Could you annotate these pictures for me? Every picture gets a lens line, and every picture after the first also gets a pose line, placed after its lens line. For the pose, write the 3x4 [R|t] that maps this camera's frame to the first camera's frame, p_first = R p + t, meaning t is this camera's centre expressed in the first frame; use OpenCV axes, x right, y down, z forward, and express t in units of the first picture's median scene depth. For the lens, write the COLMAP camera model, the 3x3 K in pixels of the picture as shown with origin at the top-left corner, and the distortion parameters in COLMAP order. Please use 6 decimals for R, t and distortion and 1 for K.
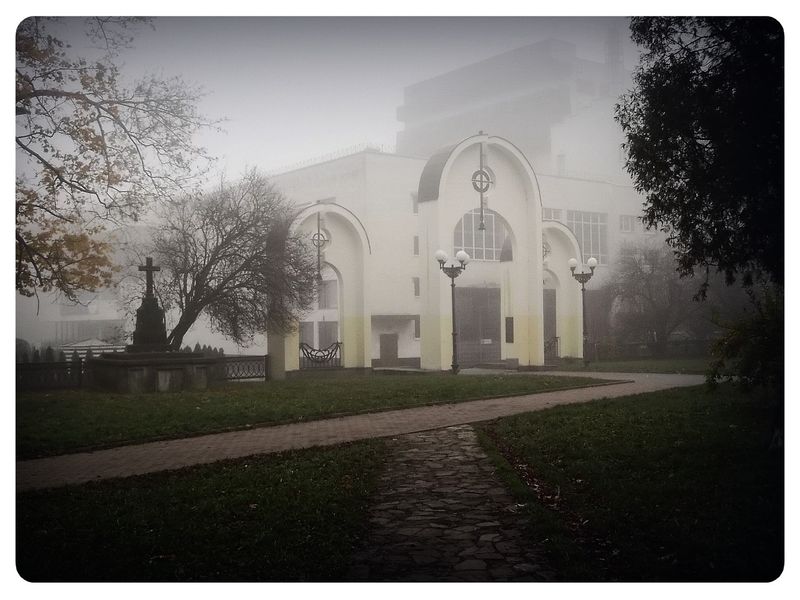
lens RADIAL K [[908.7, 0, 400.0], [0, 908.7, 300.0], [0, 0, 1]] dist [-0.069819, 0.220992]
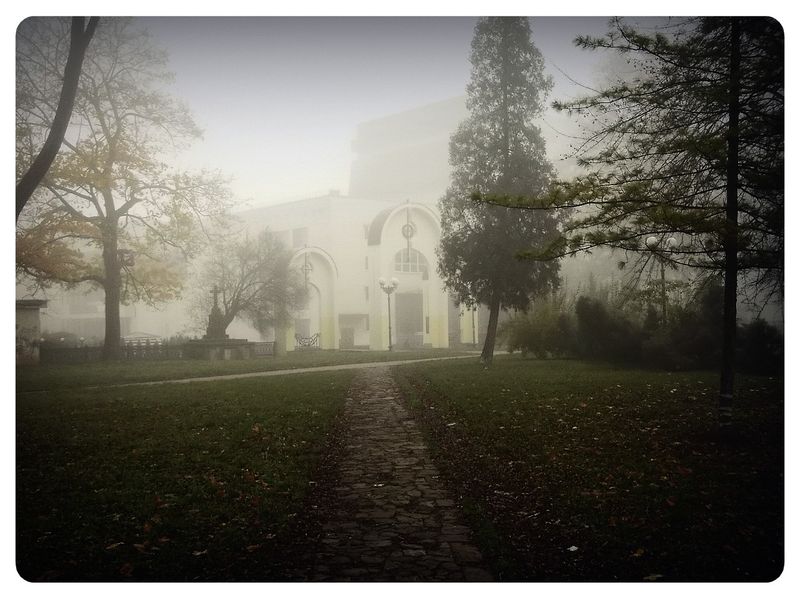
lens RADIAL K [[908.7, 0, 400.0], [0, 908.7, 300.0], [0, 0, 1]] dist [-0.069819, 0.220992]
pose [[0.998586, -0.002100, 0.053123, -0.008629], [0.001772, 0.999979, 0.006232, -0.021841], [-0.053135, -0.006129, 0.998569, -0.600967]]
